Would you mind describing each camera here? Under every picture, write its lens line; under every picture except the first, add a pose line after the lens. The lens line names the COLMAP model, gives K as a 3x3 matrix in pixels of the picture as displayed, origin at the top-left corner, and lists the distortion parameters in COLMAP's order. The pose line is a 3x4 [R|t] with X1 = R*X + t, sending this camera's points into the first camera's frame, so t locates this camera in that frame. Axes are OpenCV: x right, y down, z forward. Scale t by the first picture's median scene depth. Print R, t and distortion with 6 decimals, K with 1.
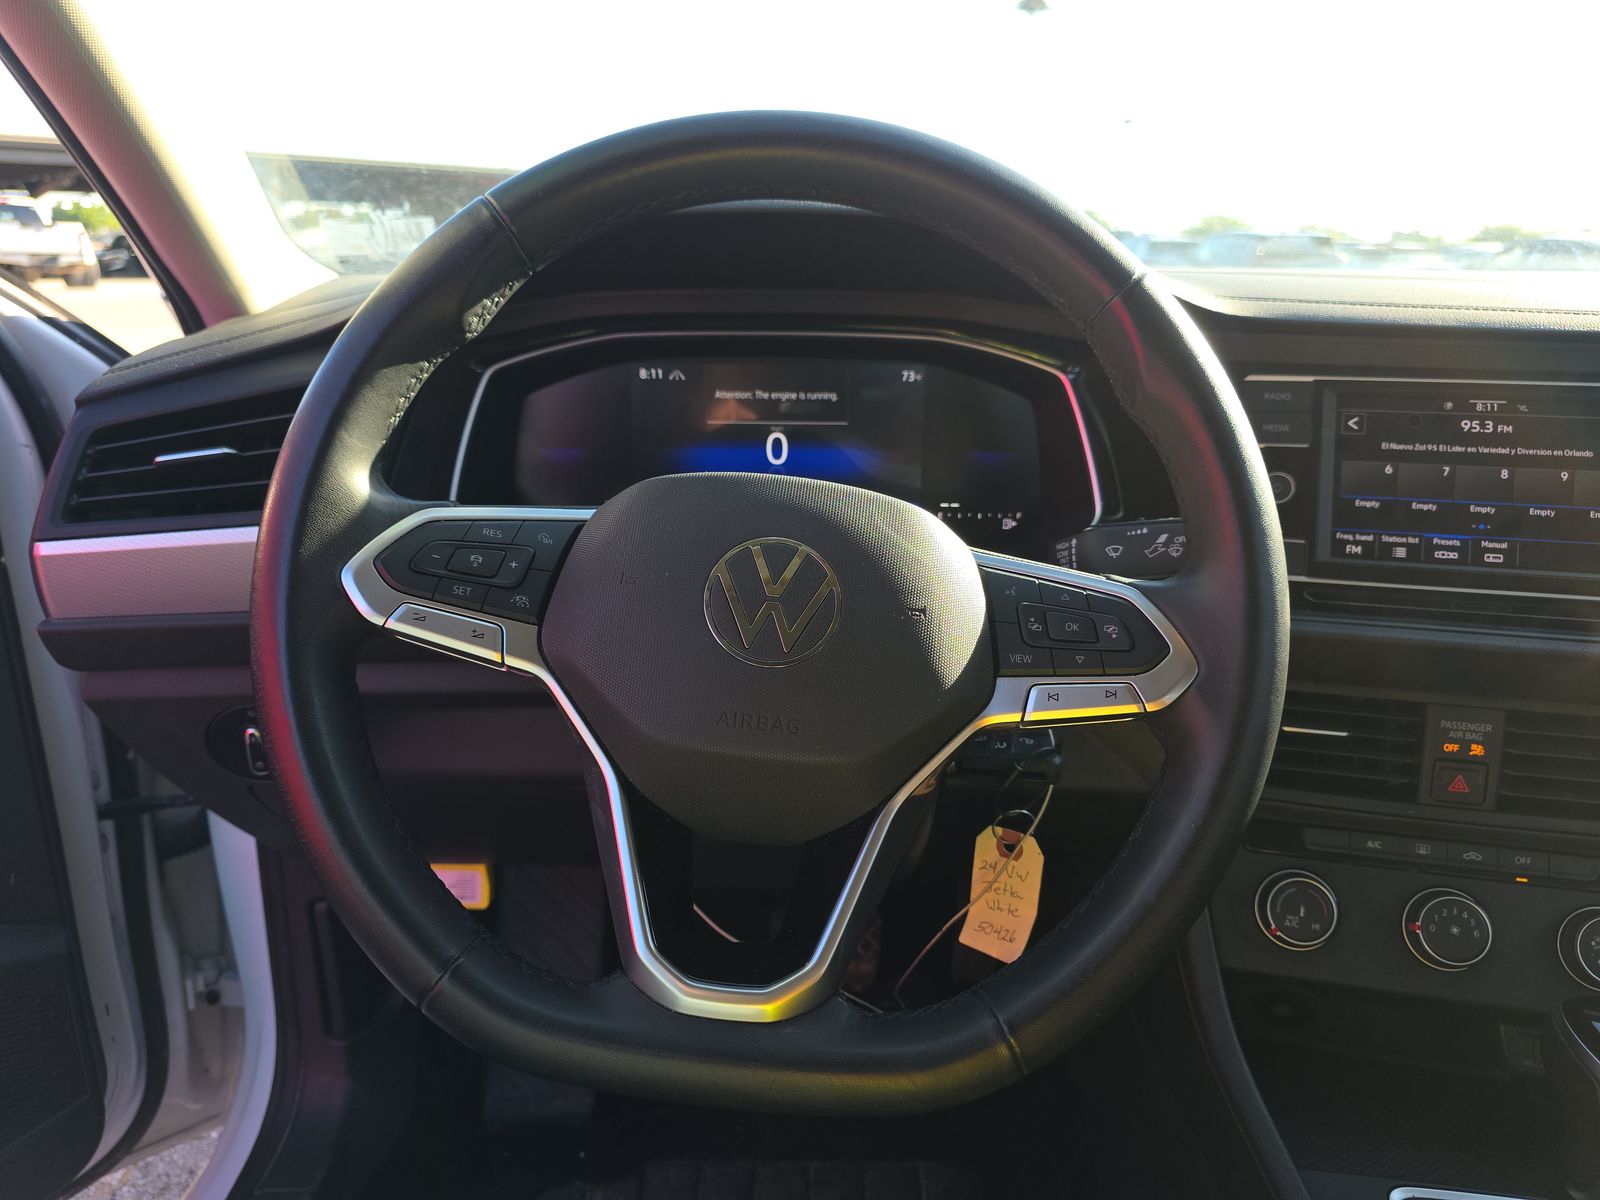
lens RADIAL K [[1063.5, 0, 800.0], [0, 1063.5, 600.0], [0, 0, 1]] dist [0.000057, -0.002115]
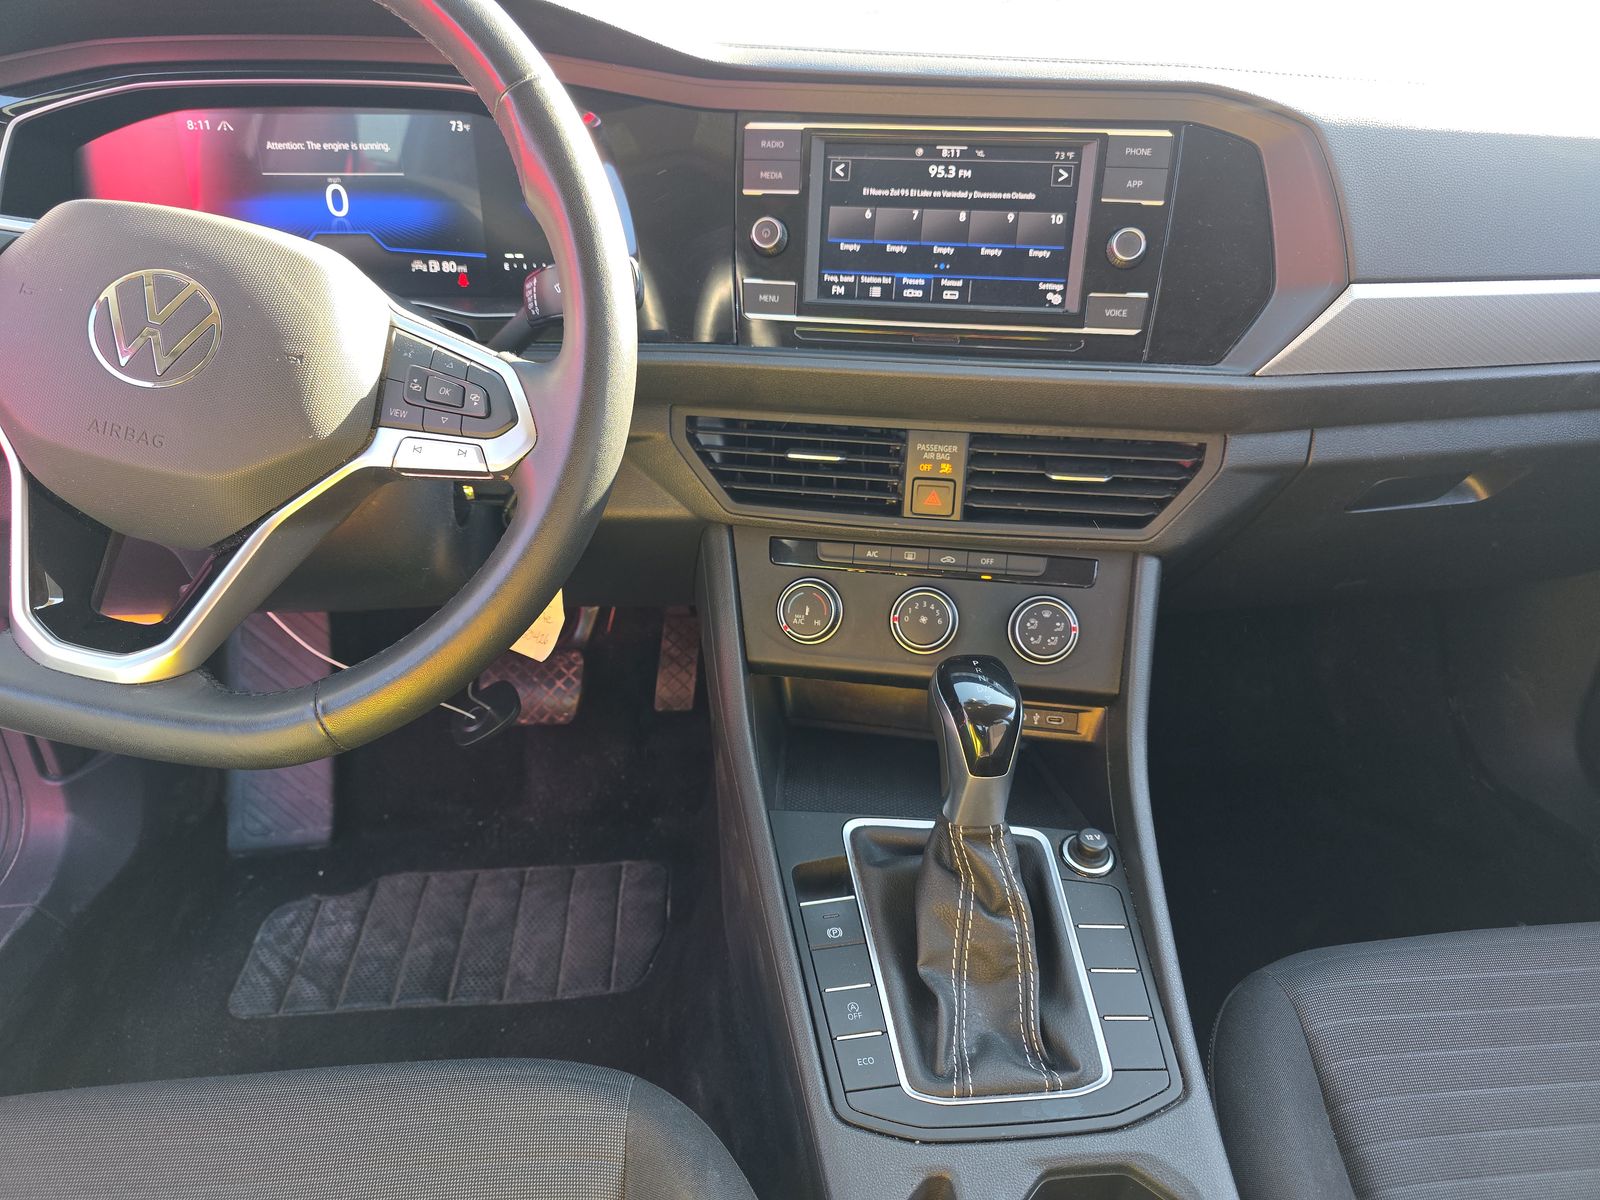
lens RADIAL K [[1073.3, 0, 800.0], [0, 1073.3, 600.0], [0, 0, 1]] dist [0.030218, -0.041711]
pose [[0.996612, -0.035875, 0.074015, 0.385907], [0.020799, 0.980541, 0.195210, 0.050020], [-0.079578, -0.193009, 0.977965, -0.162455]]
